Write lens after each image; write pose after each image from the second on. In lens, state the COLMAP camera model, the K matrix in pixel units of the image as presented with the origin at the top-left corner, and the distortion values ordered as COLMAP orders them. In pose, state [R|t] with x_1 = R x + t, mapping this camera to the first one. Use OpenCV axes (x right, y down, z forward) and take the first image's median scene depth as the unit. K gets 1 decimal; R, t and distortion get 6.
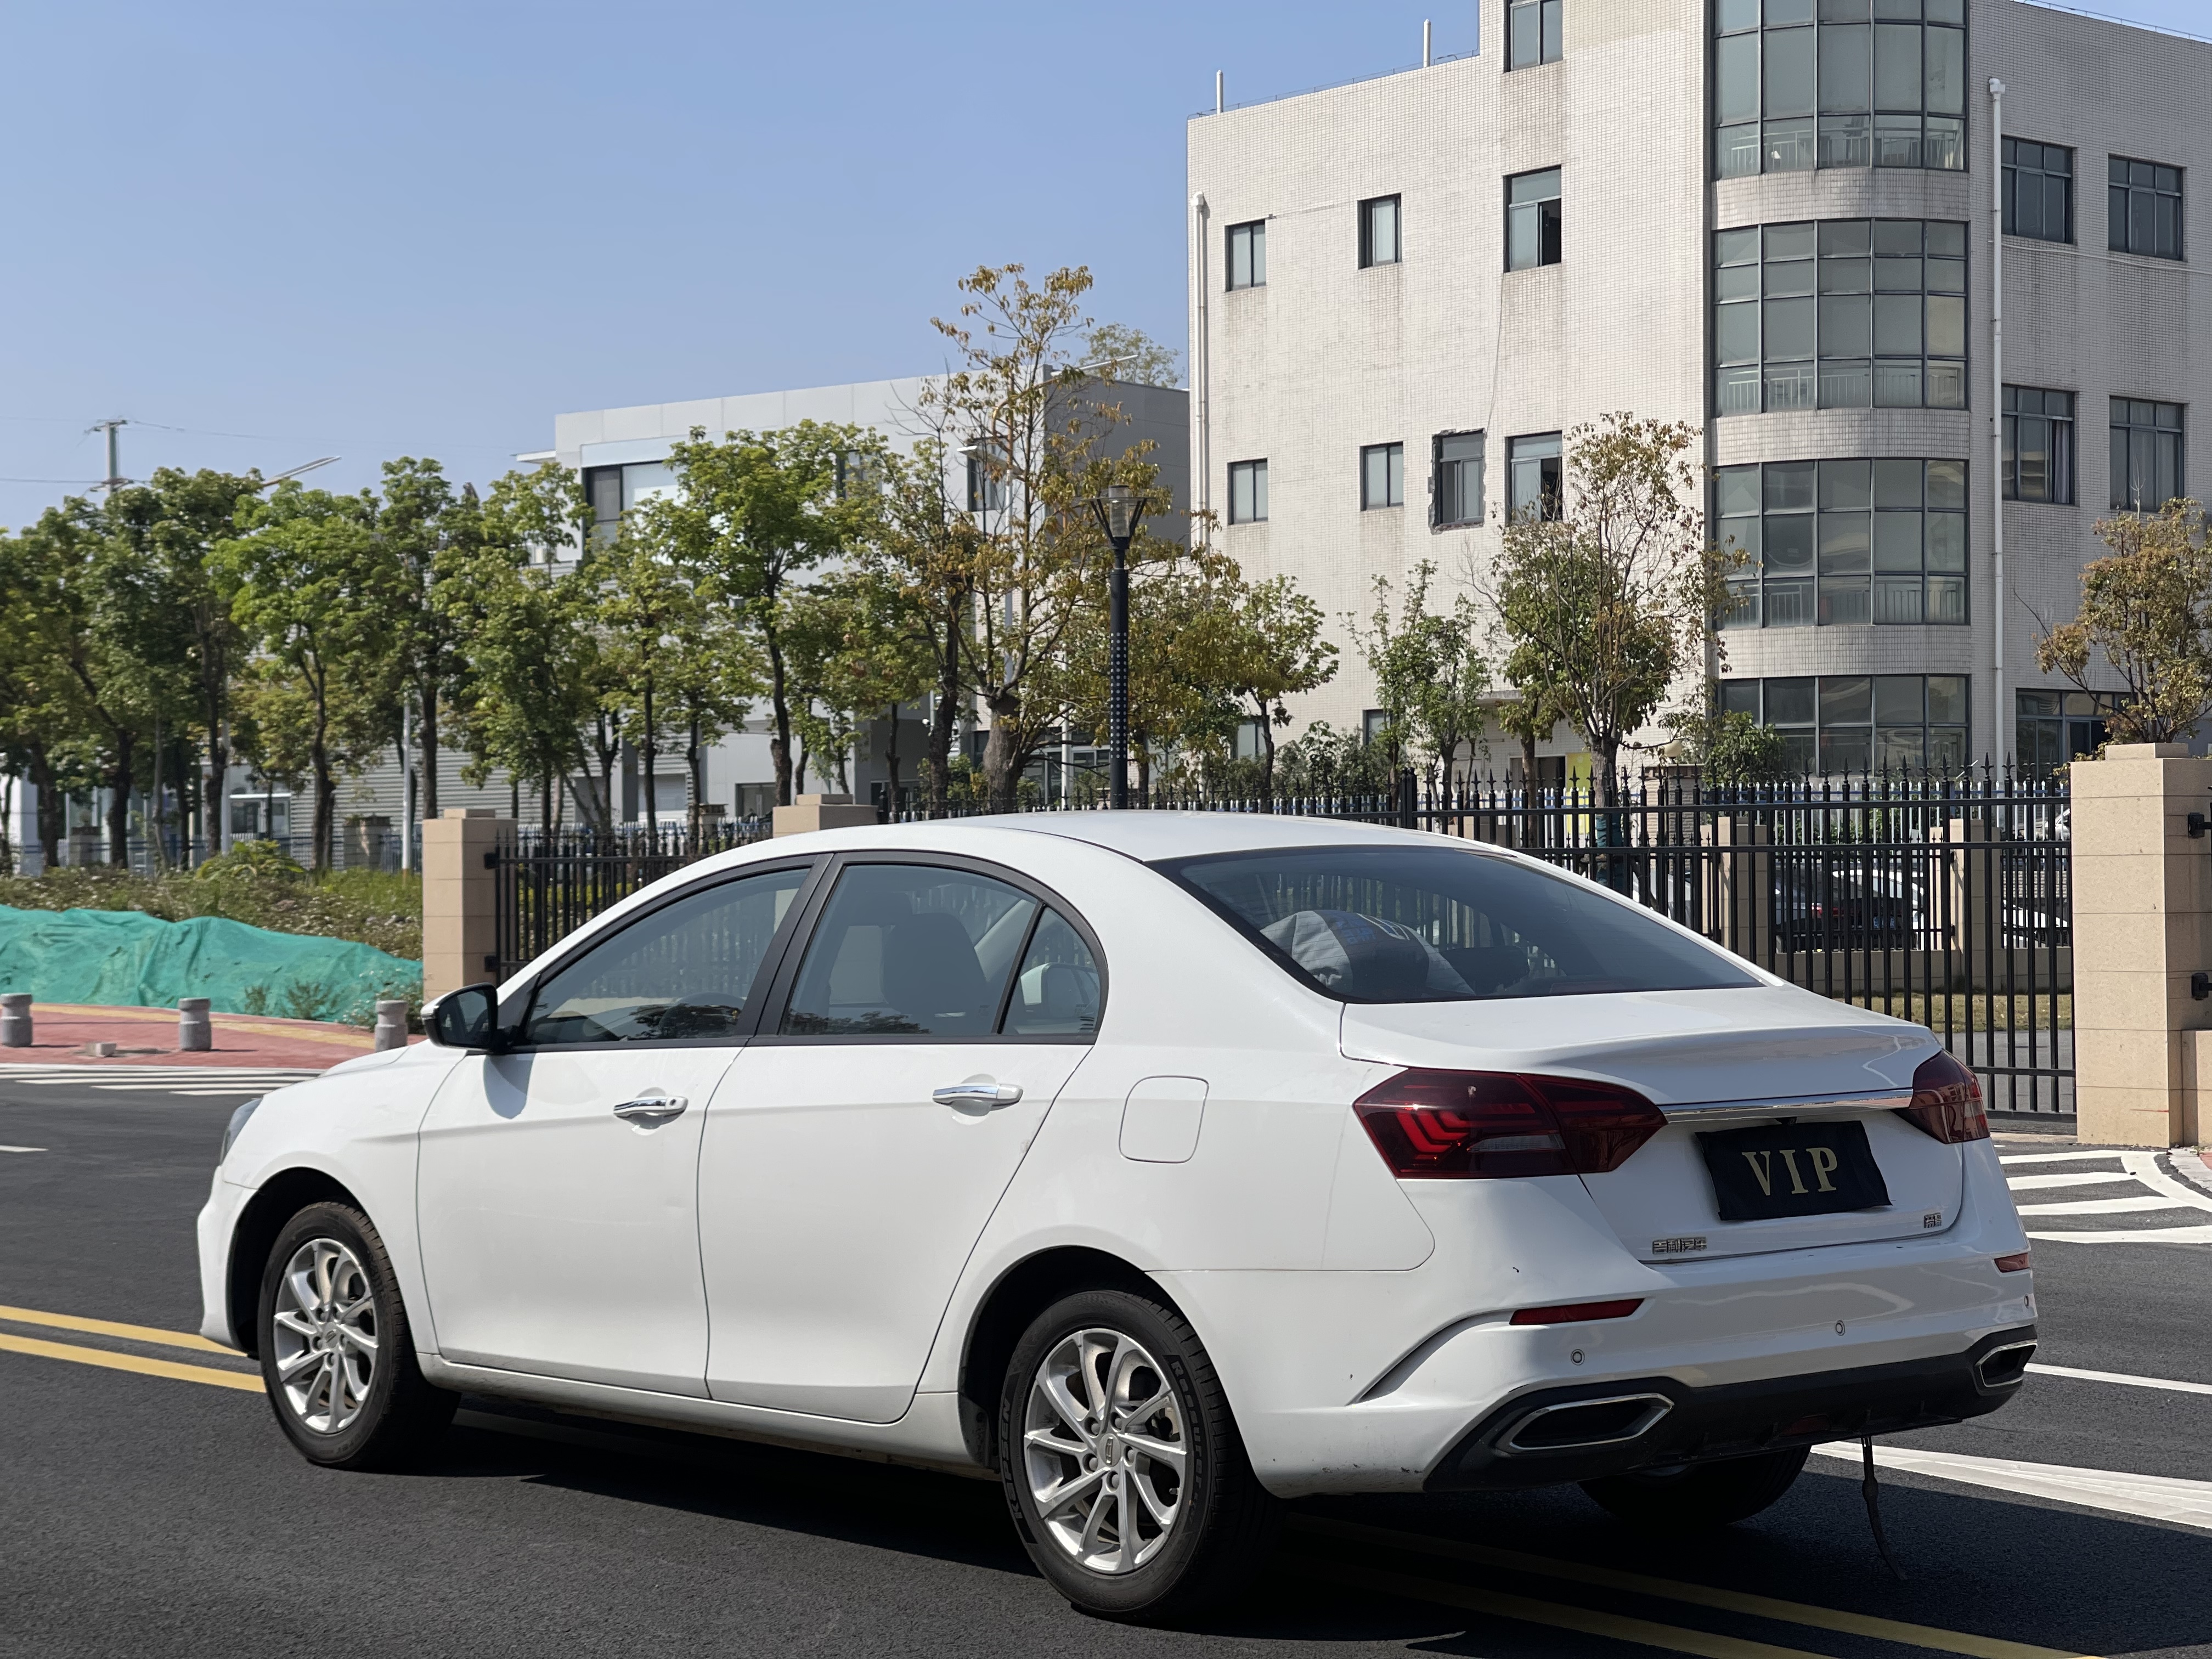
lens RADIAL K [[4194.0, 0, 1106.0], [0, 4194.0, 829.5], [0, 0, 1]] dist [0.225992, 0.041326]
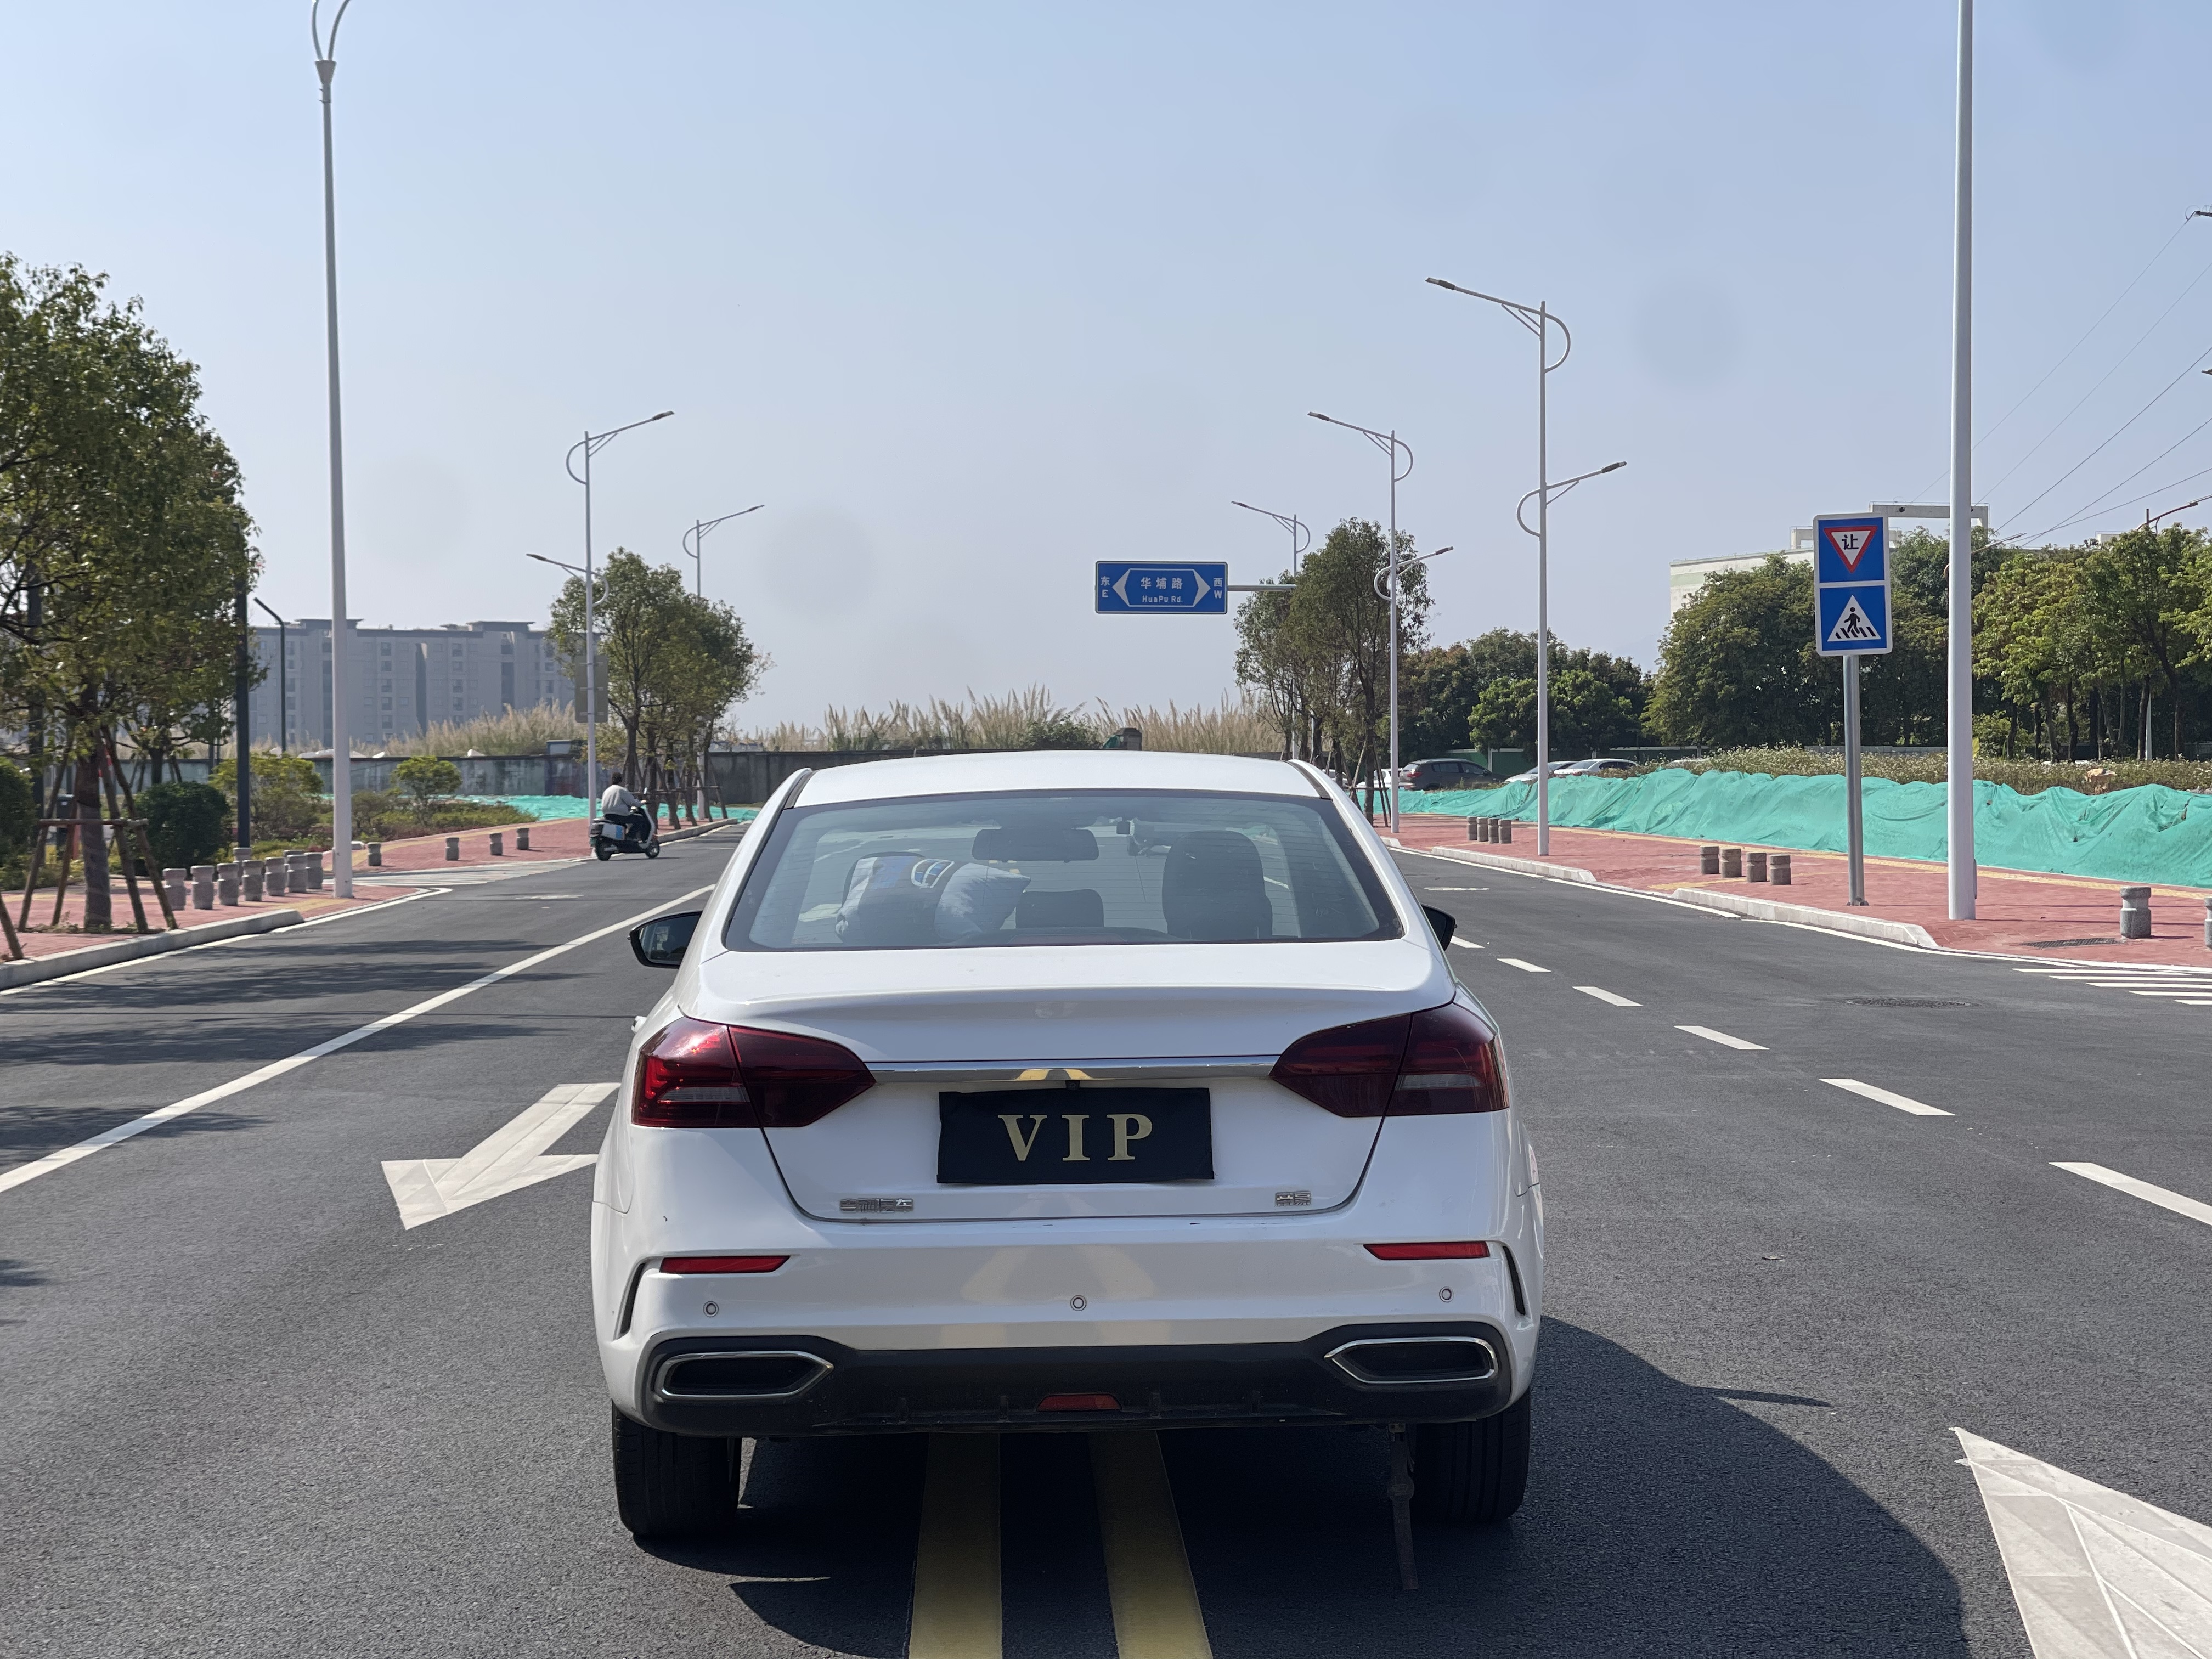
lens RADIAL K [[4194.0, 0, 1106.0], [0, 4194.0, 829.5], [0, 0, 1]] dist [0.225992, 0.041326]
pose [[0.736097, 0.001608, -0.676874, 0.816245], [0.012375, 0.999798, 0.015833, -0.003267], [0.676763, -0.020031, 0.735928, 0.313289]]
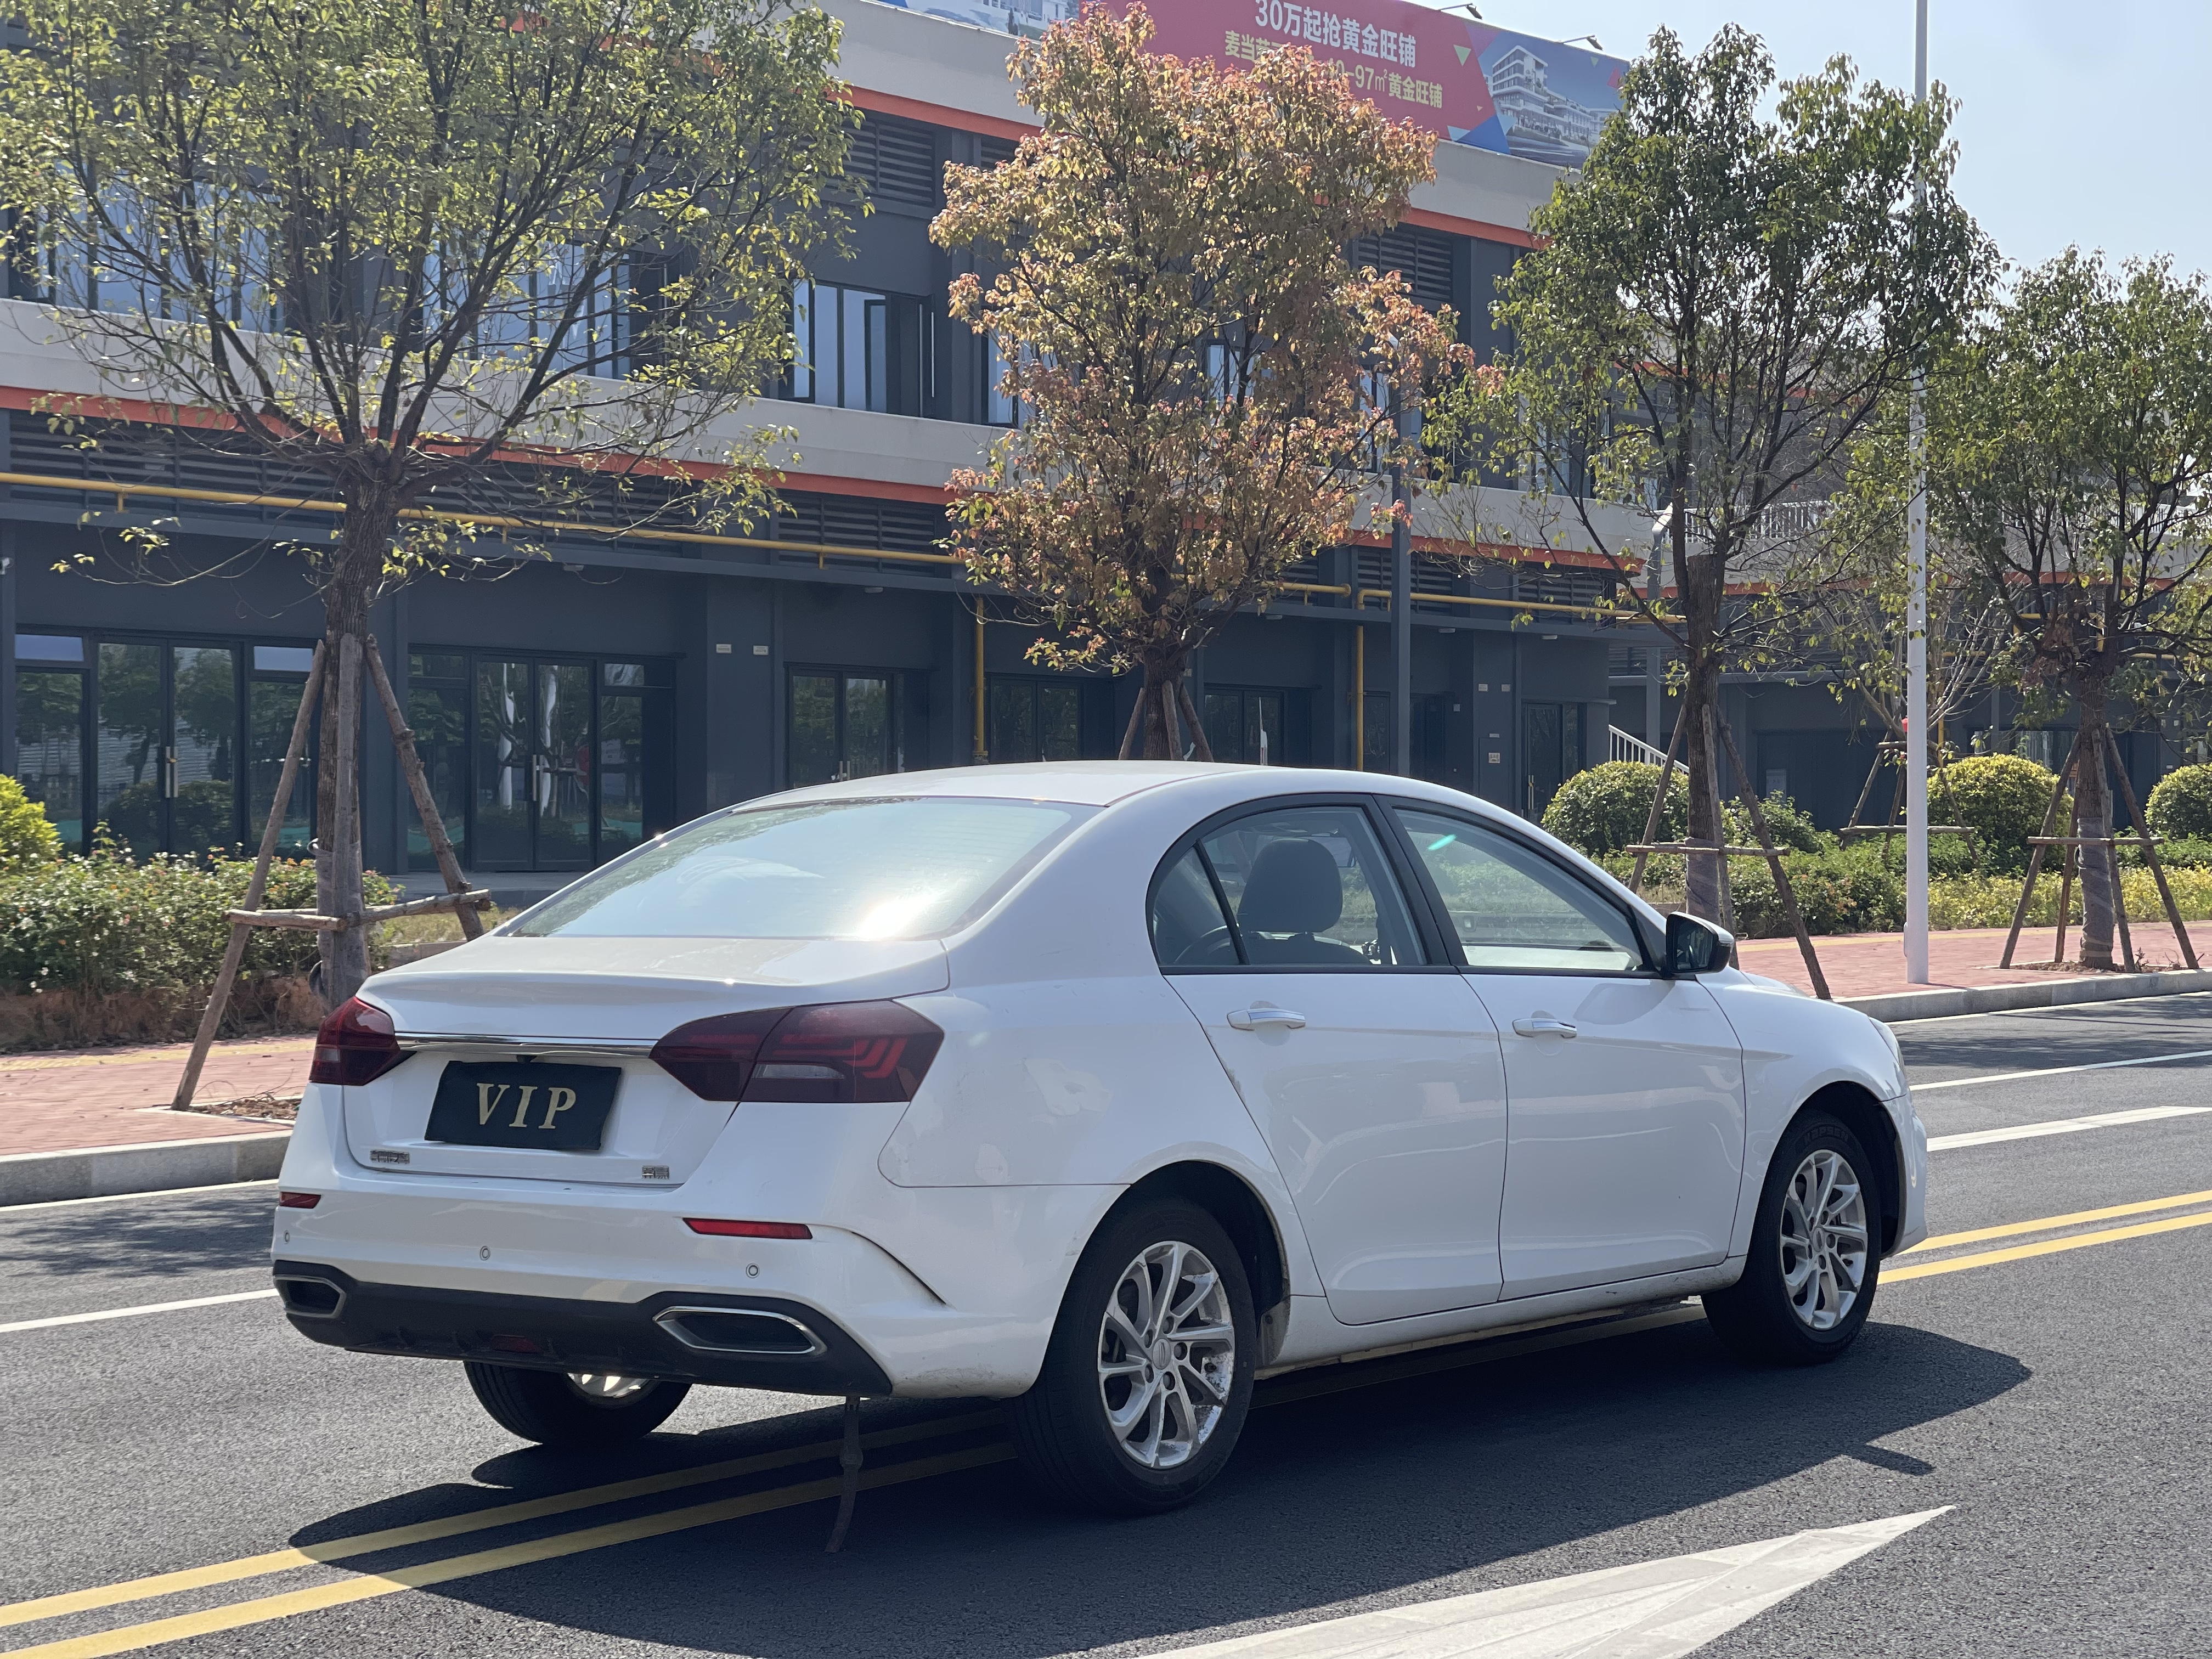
lens RADIAL K [[4194.0, 0, 1106.0], [0, 4194.0, 829.5], [0, 0, 1]] dist [0.225992, 0.041326]
pose [[0.172795, 0.000411, -0.984958, 1.238995], [-0.000746, 1.000000, 0.000286, 0.011499], [0.984957, 0.000686, 0.172796, 0.971449]]
